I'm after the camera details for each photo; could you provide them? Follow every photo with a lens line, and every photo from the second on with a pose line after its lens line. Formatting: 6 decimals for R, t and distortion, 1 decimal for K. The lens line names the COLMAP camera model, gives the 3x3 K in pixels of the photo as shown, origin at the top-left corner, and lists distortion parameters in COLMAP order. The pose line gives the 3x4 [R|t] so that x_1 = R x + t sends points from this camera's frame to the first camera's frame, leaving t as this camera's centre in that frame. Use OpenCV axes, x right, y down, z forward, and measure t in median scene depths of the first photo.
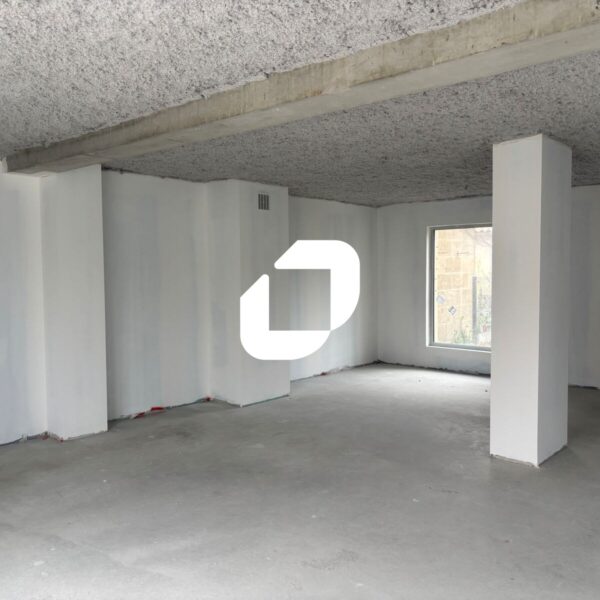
lens RADIAL K [[608.1, 0, 297.5], [0, 608.1, 300.9], [0, 0, 1]] dist [0.064808, -0.041443]
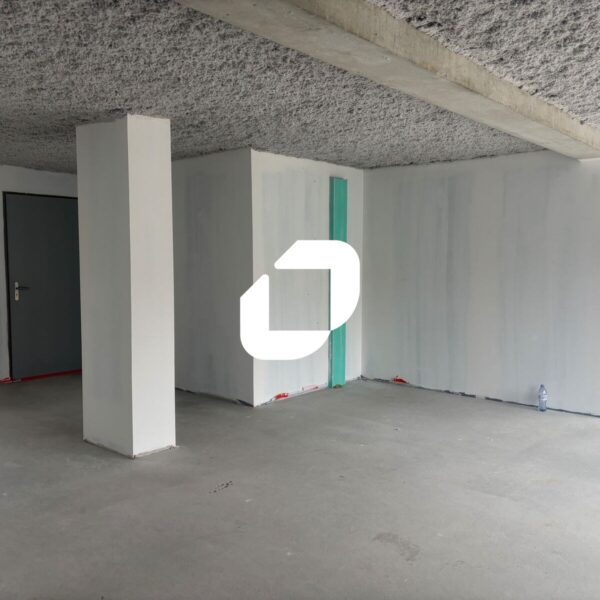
lens RADIAL K [[608.1, 0, 297.5], [0, 608.1, 300.9], [0, 0, 1]] dist [0.064808, -0.041443]
pose [[-0.023767, -0.063780, 0.997681, -0.839116], [0.050870, 0.996593, 0.064922, -0.039007], [-0.998422, 0.052295, -0.020442, 1.085304]]
